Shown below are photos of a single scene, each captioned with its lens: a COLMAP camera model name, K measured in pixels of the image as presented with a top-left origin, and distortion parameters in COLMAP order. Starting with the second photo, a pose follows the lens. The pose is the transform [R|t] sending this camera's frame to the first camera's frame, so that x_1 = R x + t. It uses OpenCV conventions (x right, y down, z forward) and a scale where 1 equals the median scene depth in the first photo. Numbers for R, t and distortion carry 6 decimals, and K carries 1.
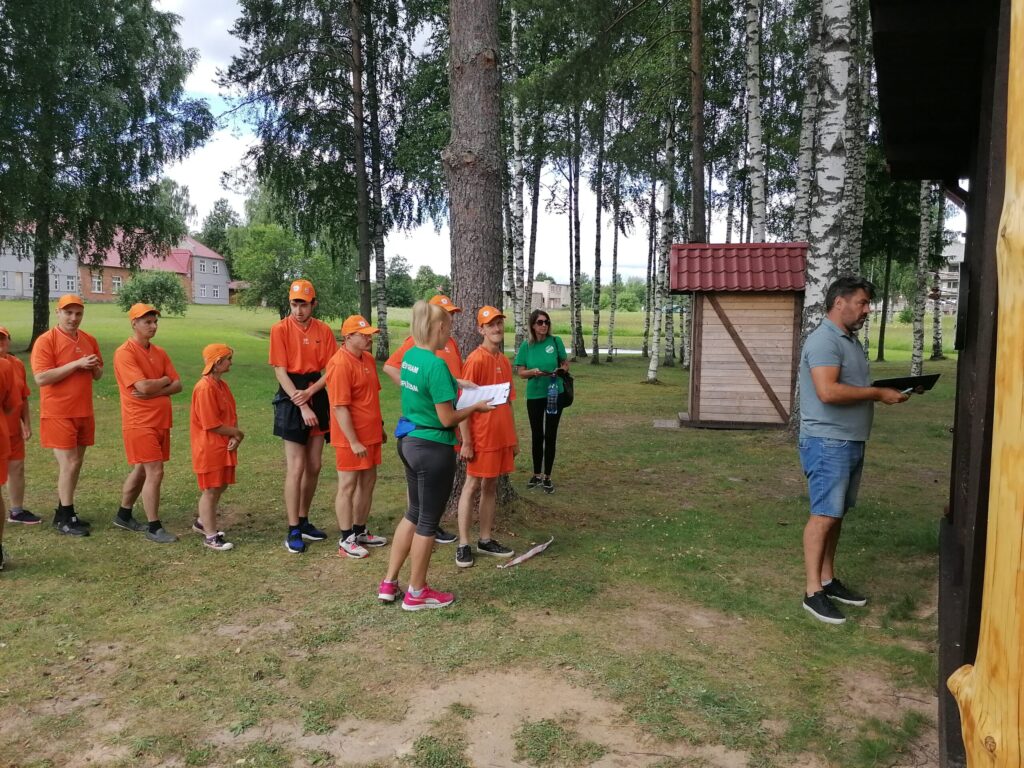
lens RADIAL K [[747.9, 0, 512.0], [0, 747.9, 384.0], [0, 0, 1]] dist [0.096038, -0.257761]
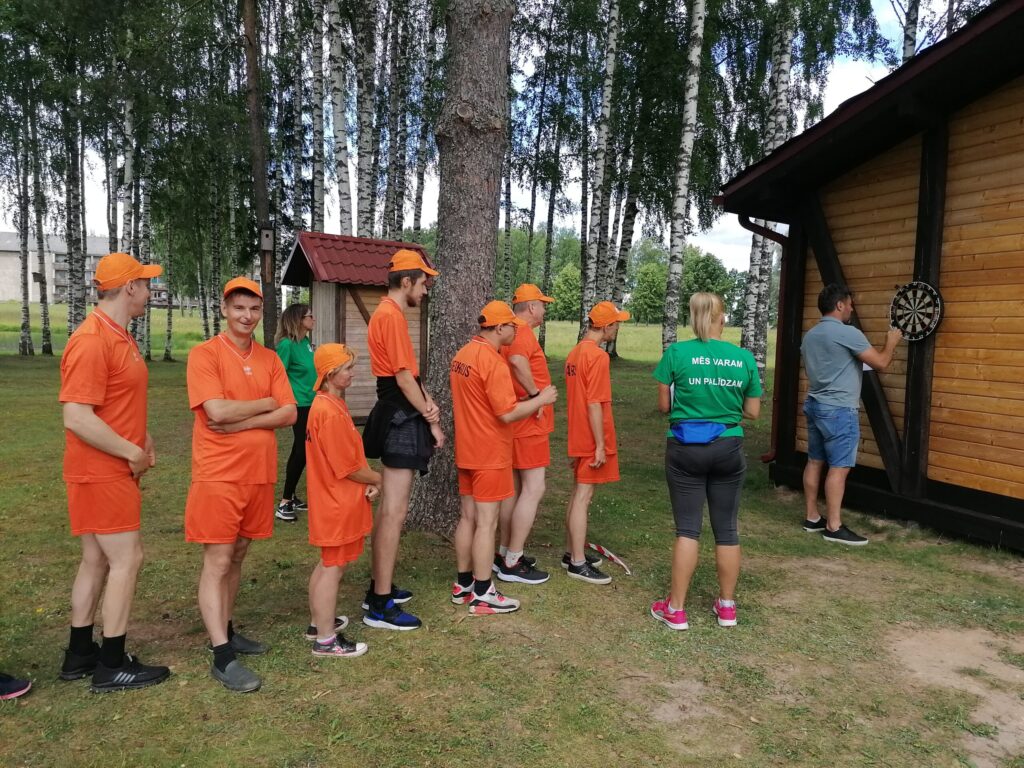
lens RADIAL K [[745.9, 0, 512.0], [0, 745.9, 384.0], [0, 0, 1]] dist [0.090532, -0.115130]
pose [[0.643714, -0.046037, 0.763880, -0.417773], [0.041258, 0.998825, 0.025429, -0.012427], [-0.764153, 0.015147, 0.644857, 0.254196]]
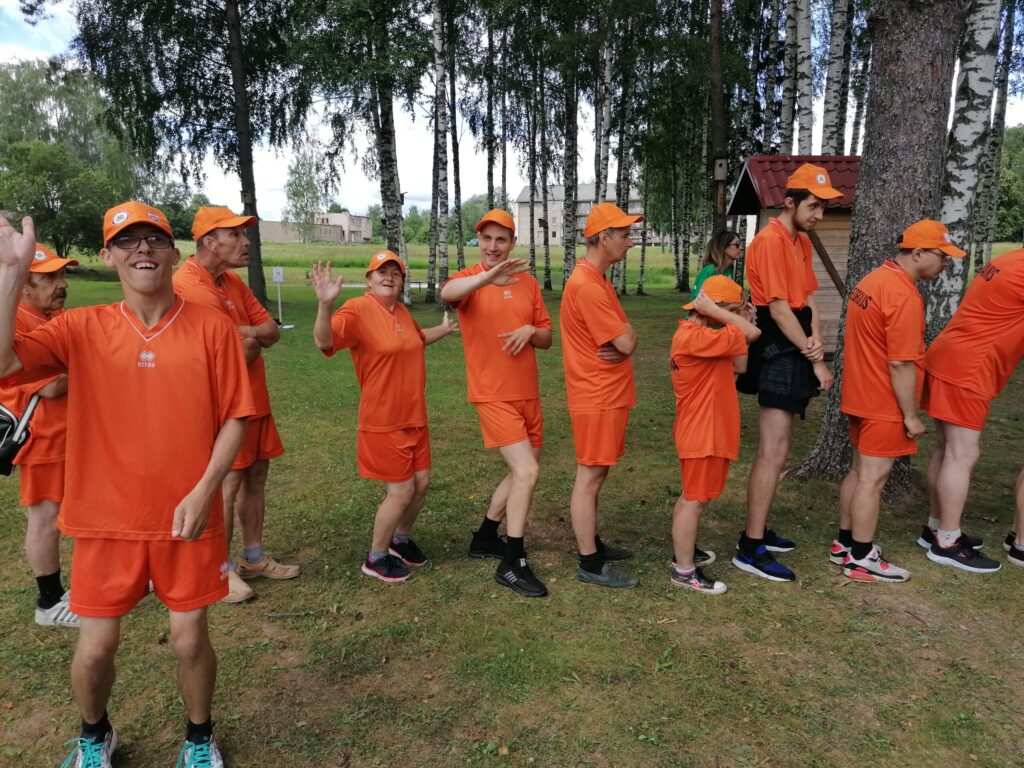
lens RADIAL K [[745.9, 0, 512.0], [0, 745.9, 384.0], [0, 0, 1]] dist [0.090532, -0.115130]
pose [[0.964804, -0.053812, 0.257404, -0.374332], [0.031364, 0.995399, 0.090536, -0.008896], [-0.261092, -0.079276, 0.962053, 0.240102]]
